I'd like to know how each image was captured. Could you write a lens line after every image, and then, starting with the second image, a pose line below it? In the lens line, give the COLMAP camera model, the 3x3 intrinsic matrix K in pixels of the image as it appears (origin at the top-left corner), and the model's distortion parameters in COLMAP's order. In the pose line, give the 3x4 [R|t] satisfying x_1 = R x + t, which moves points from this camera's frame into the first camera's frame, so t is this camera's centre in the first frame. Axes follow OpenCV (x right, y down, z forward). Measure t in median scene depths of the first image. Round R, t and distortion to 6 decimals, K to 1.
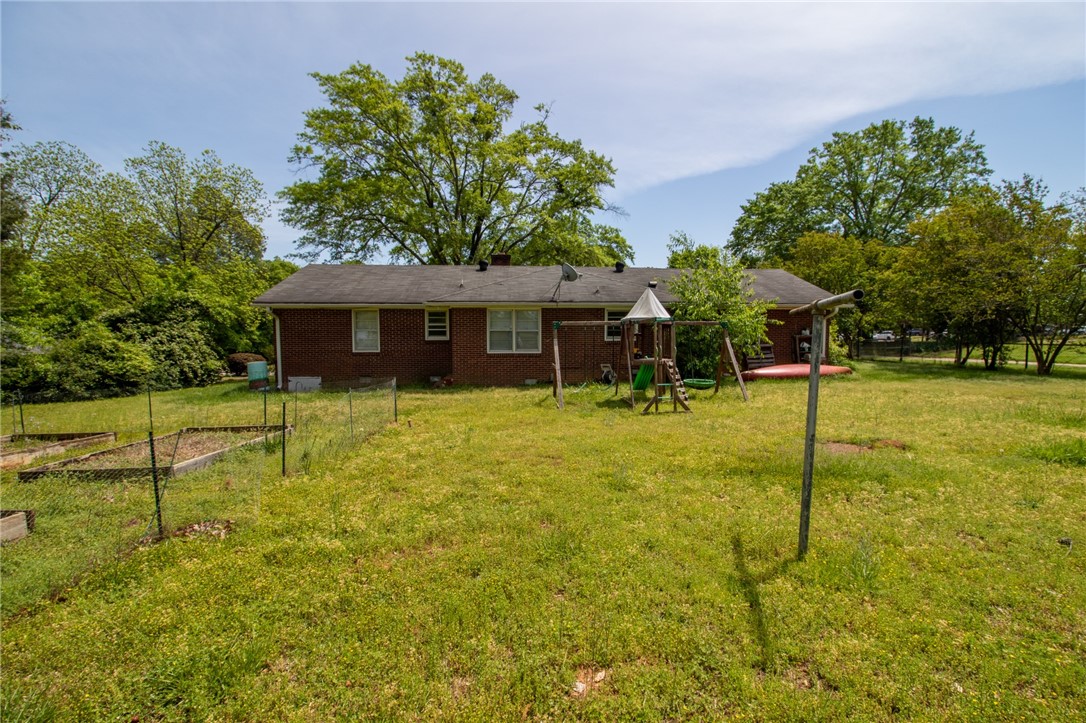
lens RADIAL K [[494.6, 0, 552.5], [0, 494.6, 359.5], [0, 0, 1]] dist [-0.000973, -0.013096]
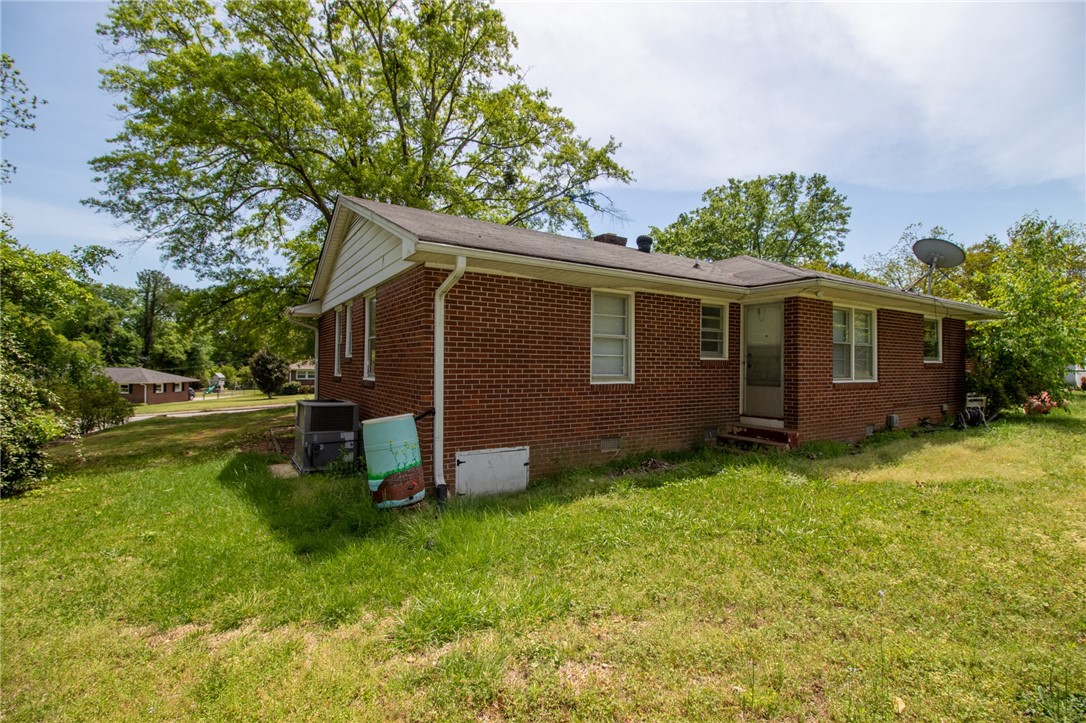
lens RADIAL K [[494.6, 0, 552.5], [0, 494.6, 359.5], [0, 0, 1]] dist [-0.000973, -0.013096]
pose [[0.862550, 0.015159, 0.505745, -0.665373], [0.015718, 0.998266, -0.056730, -0.013039], [-0.505728, 0.056882, 0.860816, 0.630687]]
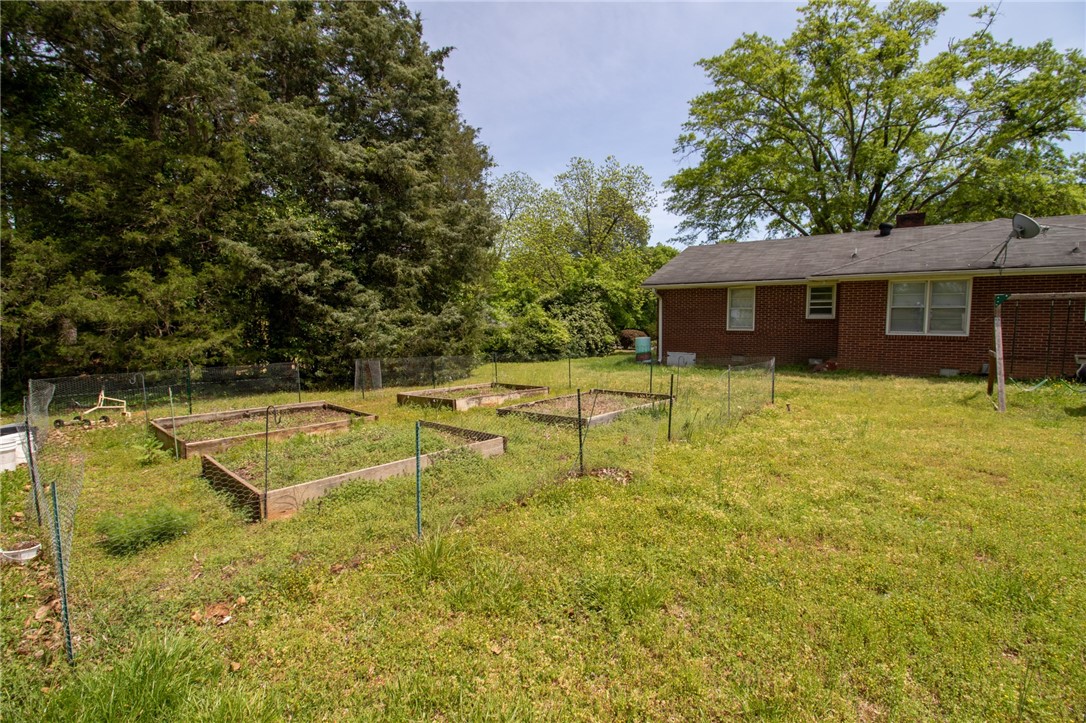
lens RADIAL K [[494.6, 0, 552.5], [0, 494.6, 359.5], [0, 0, 1]] dist [-0.000973, -0.013096]
pose [[0.759212, 0.057036, -0.648339, -0.014840], [-0.029455, 0.998143, 0.053316, 0.001300], [0.650177, -0.021381, 0.759482, -0.002345]]
